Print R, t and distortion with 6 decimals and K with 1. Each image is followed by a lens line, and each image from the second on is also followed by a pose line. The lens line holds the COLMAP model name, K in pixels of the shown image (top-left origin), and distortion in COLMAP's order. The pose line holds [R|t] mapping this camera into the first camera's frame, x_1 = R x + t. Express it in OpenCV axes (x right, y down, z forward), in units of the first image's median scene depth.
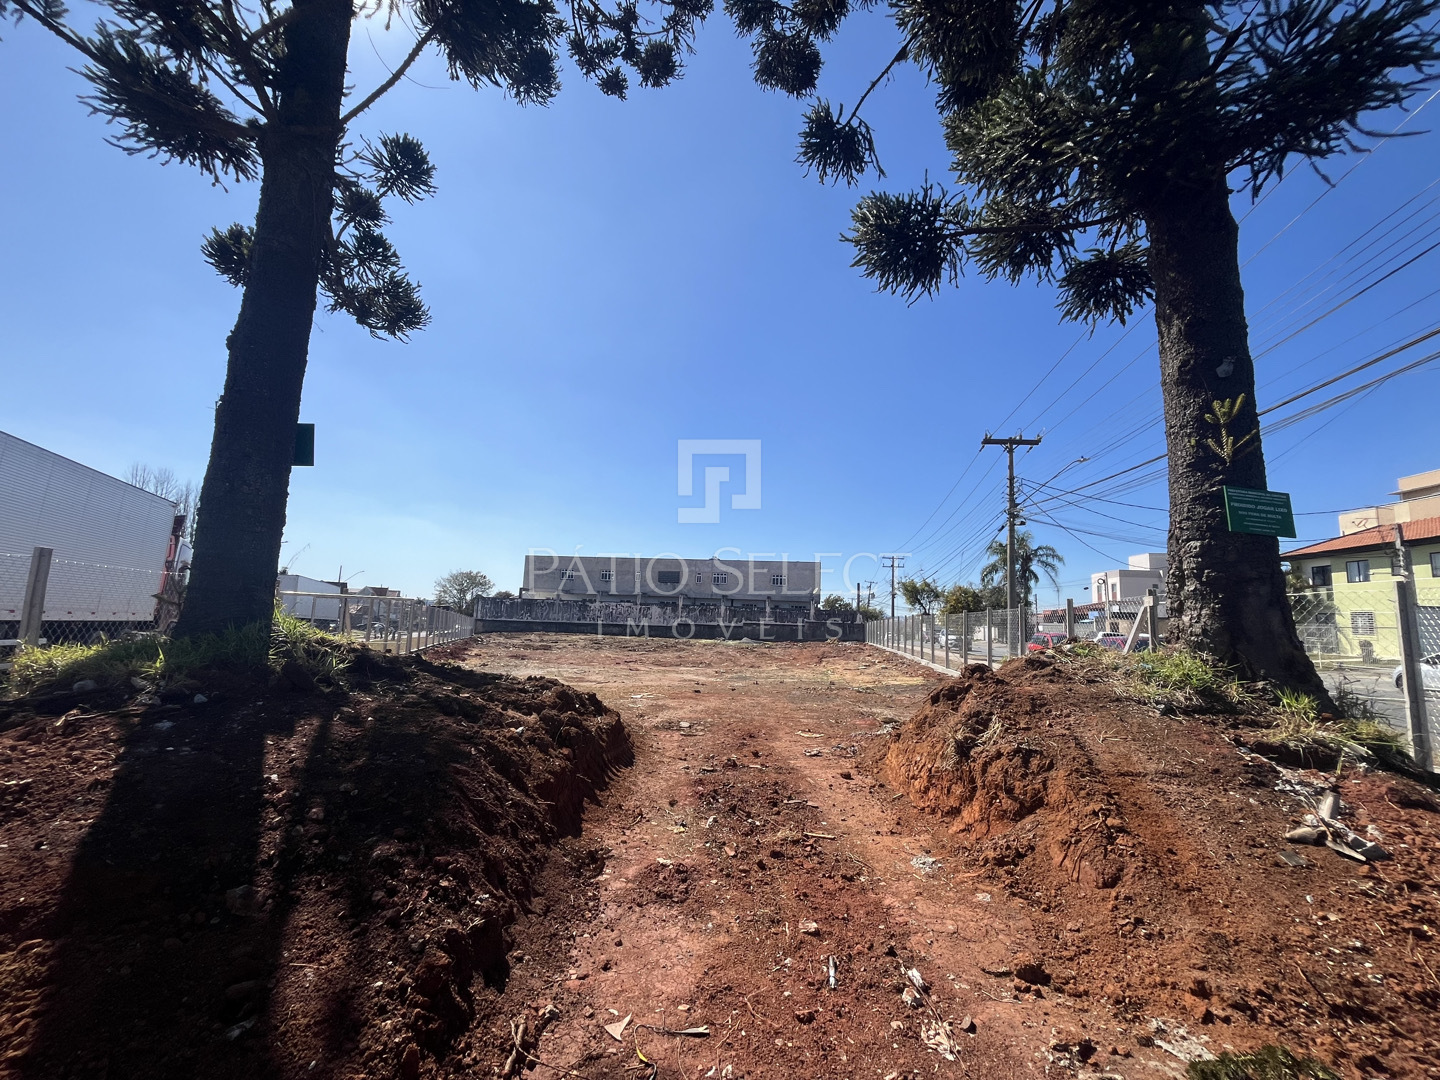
lens RADIAL K [[579.6, 0, 716.6], [0, 579.6, 540.4], [0, 0, 1]] dist [-0.003244, 0.000124]
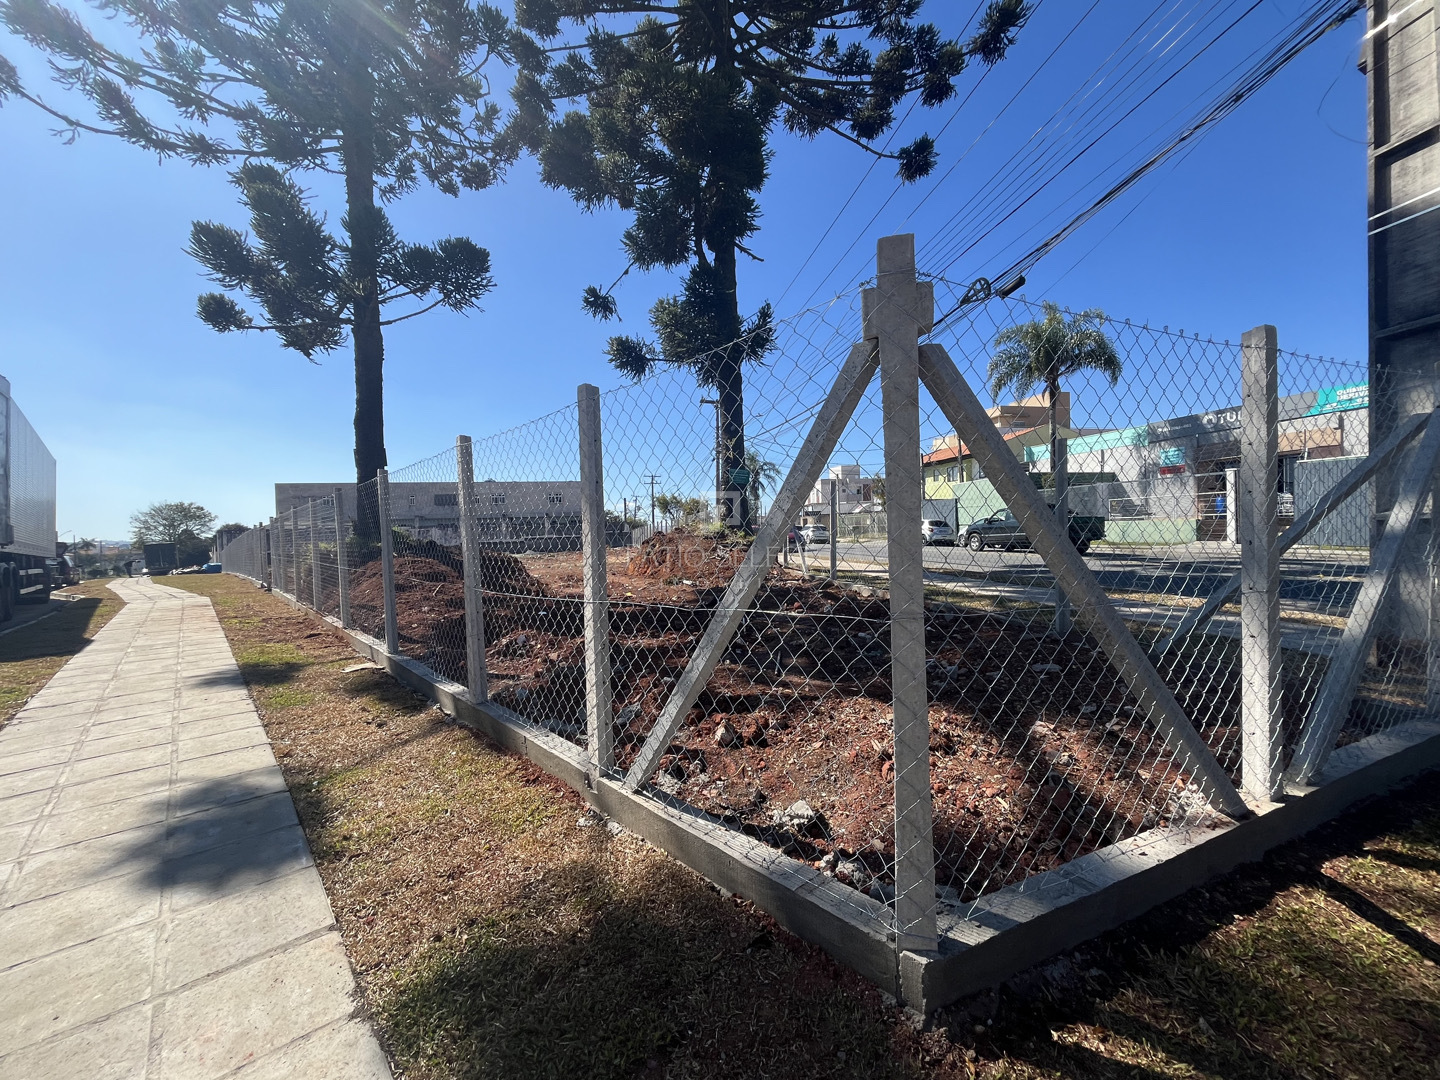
lens RADIAL K [[579.6, 0, 715.1], [0, 579.6, 545.1], [0, 0, 1]] dist [-0.003244, 0.000124]
pose [[0.924213, -0.073138, 0.374808, -0.173282], [0.014046, 0.987335, 0.158028, -0.078462], [-0.381619, -0.140787, 0.913535, -0.820551]]
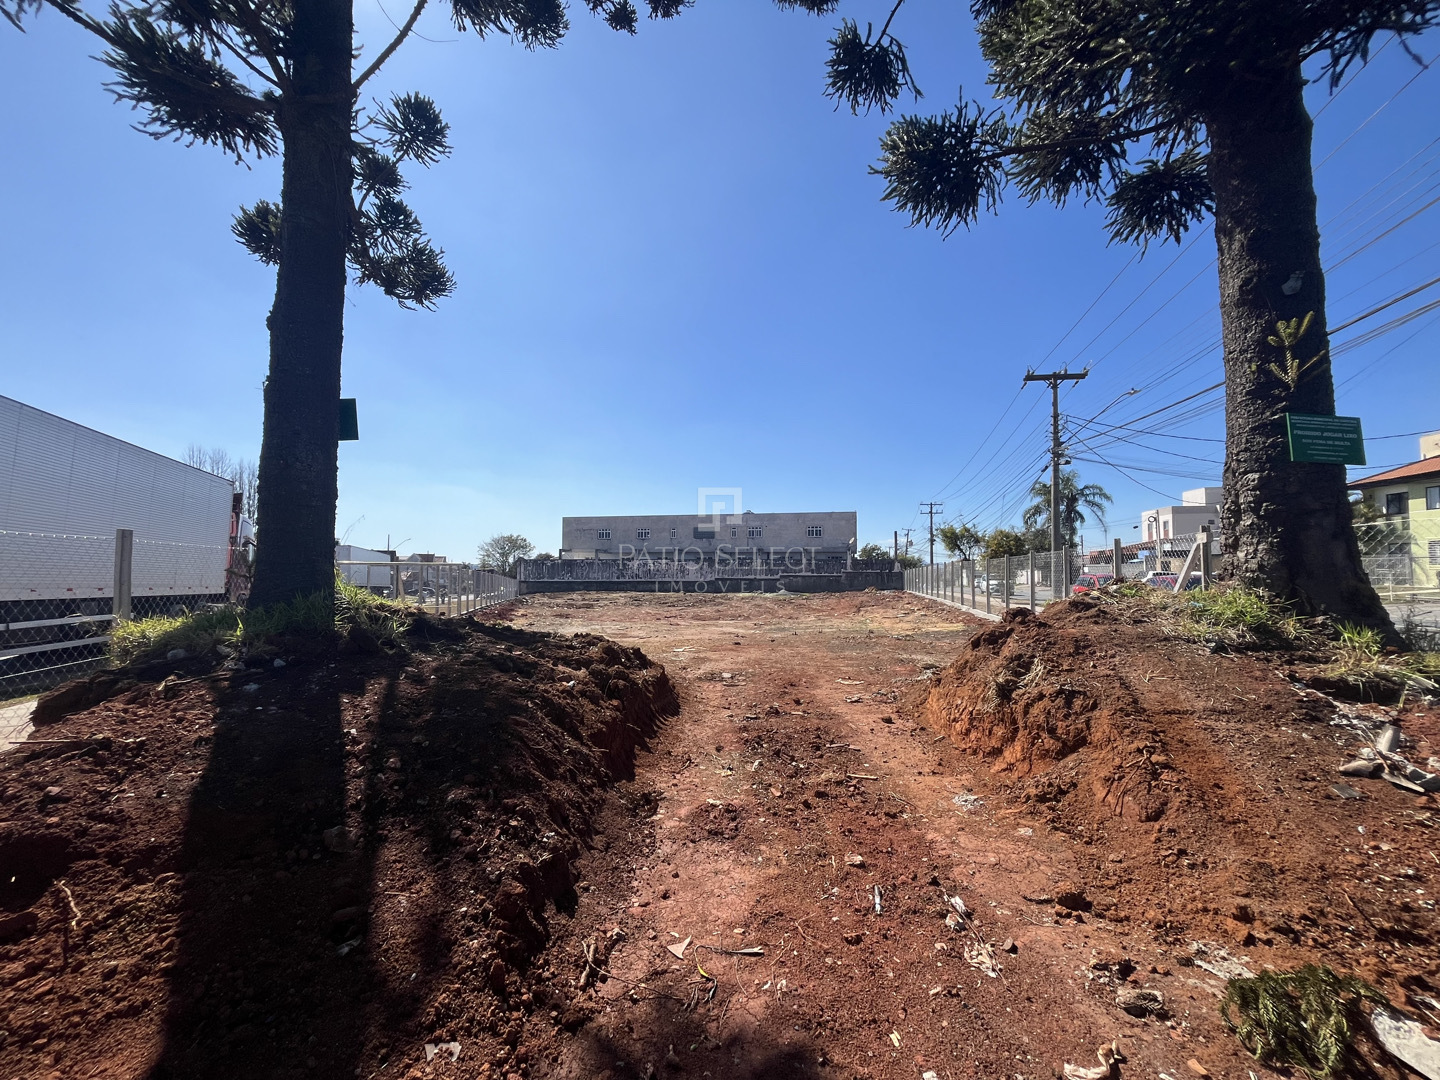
lens RADIAL K [[579.6, 0, 716.4], [0, 579.6, 540.7], [0, 0, 1]] dist [-0.003244, 0.000124]
pose [[0.997361, -0.039499, -0.060910, -0.000768], [0.044182, 0.996008, 0.077563, -0.000505], [0.057603, -0.080049, 0.995125, -0.003545]]
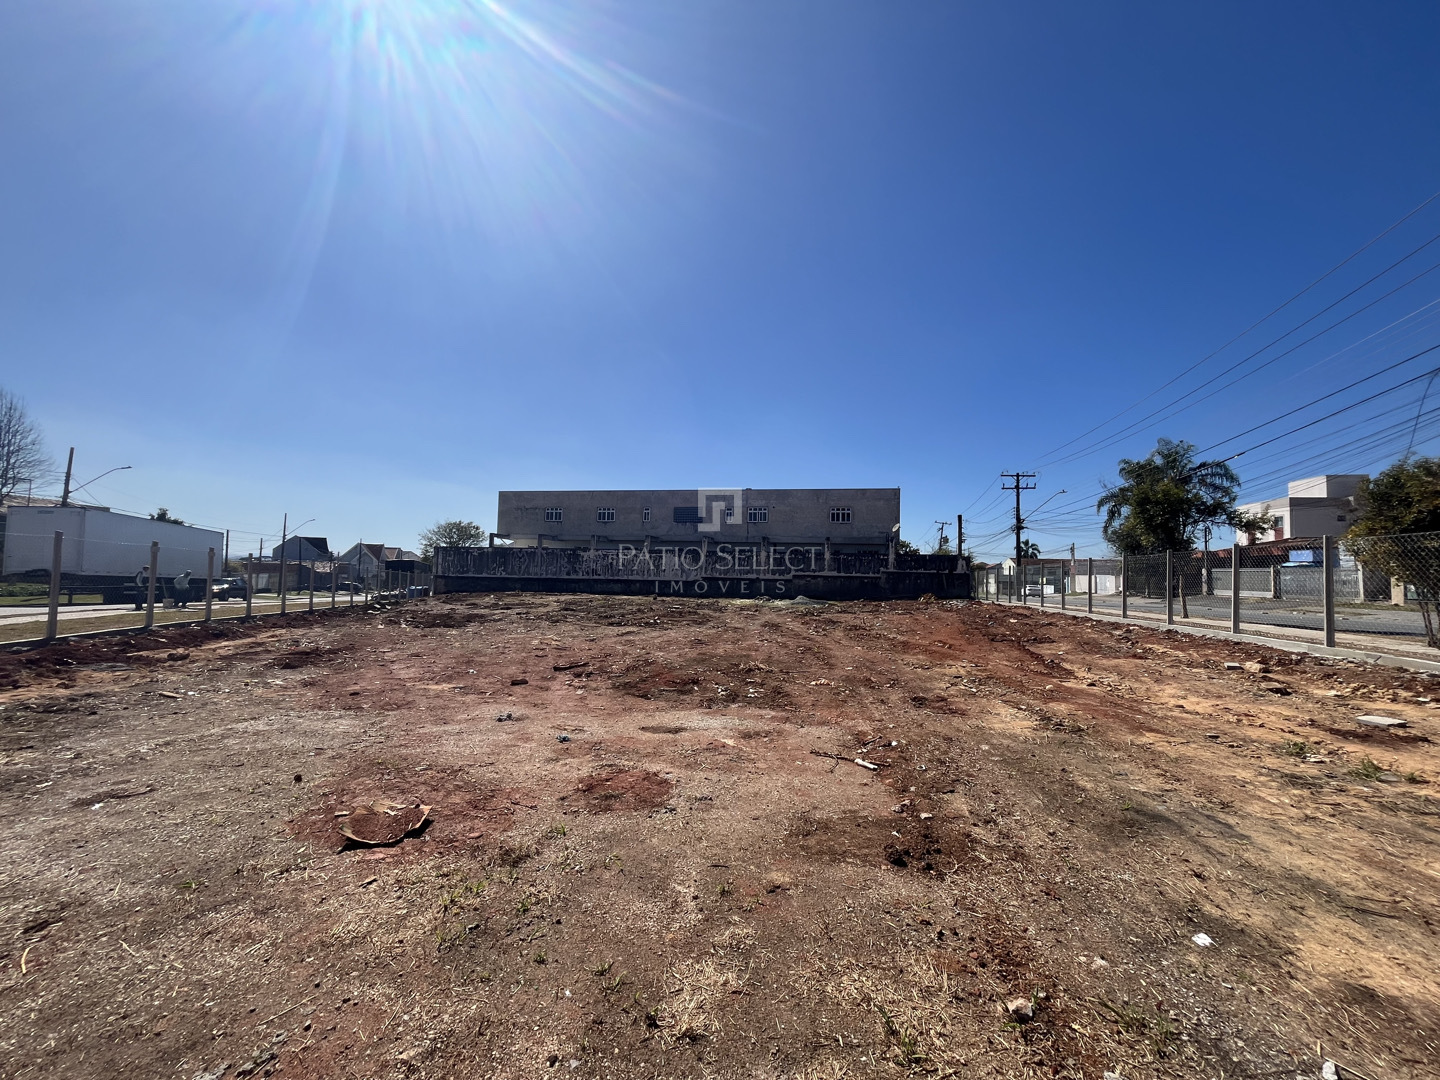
lens RADIAL K [[579.6, 0, 715.3], [0, 579.6, 540.7], [0, 0, 1]] dist [-0.003244, 0.000124]
pose [[0.998670, -0.018179, -0.048244, -0.069612], [0.021798, 0.996901, 0.075589, 0.229144], [0.046721, -0.076540, 0.995971, 1.483003]]
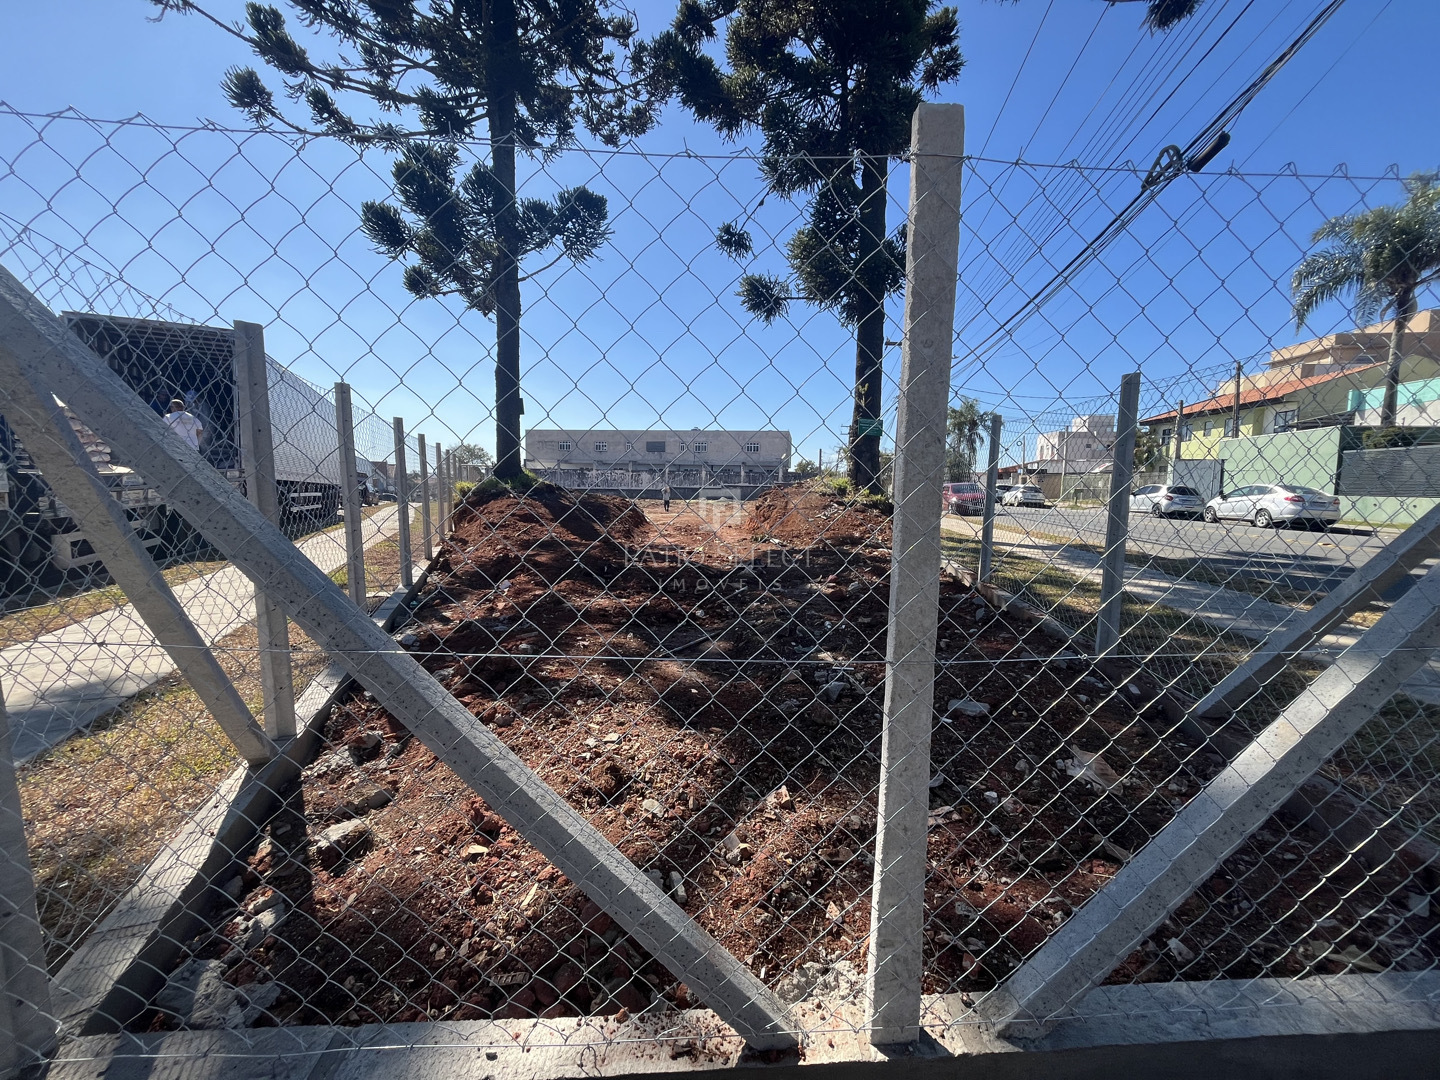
lens RADIAL K [[579.6, 0, 715.4], [0, 579.6, 544.3], [0, 0, 1]] dist [-0.003244, 0.000124]
pose [[0.999543, -0.024182, 0.018126, 0.049957], [0.019286, 0.972174, 0.233465, -0.072793], [-0.023267, -0.233009, 0.972196, -0.806048]]
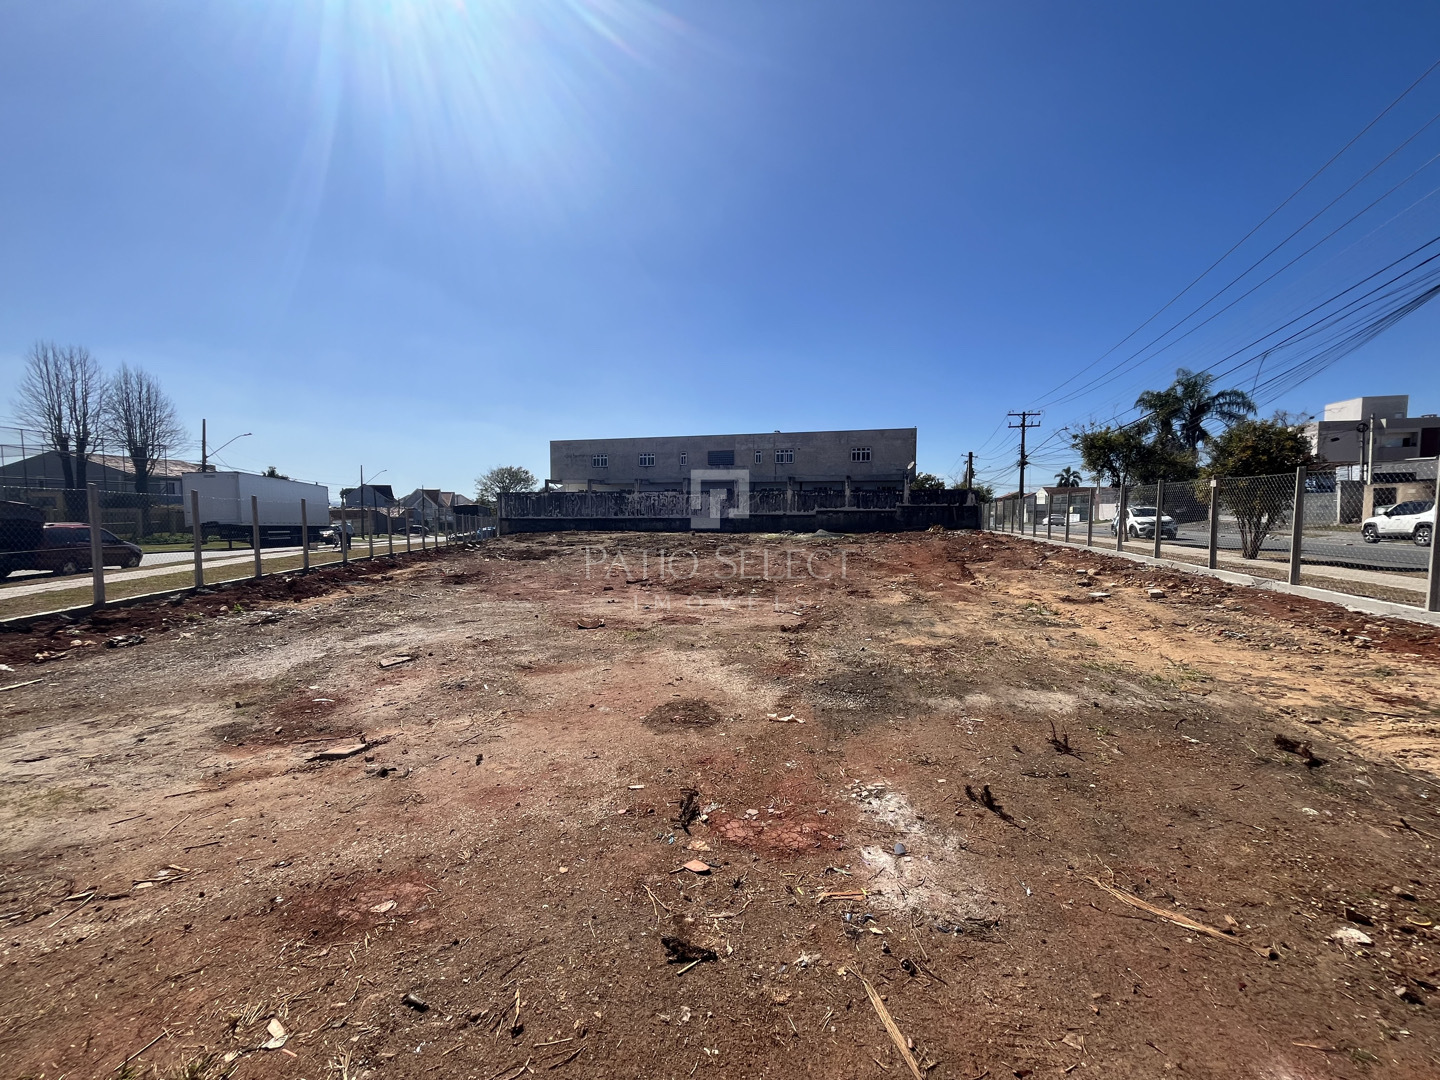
lens RADIAL K [[579.6, 0, 715.9], [0, 579.6, 541.4], [0, 0, 1]] dist [-0.003244, 0.000124]
pose [[0.992749, -0.032523, -0.115722, 0.002056], [0.053675, 0.981334, 0.184667, 0.154971], [0.107556, -0.189540, 0.975964, 1.056647]]
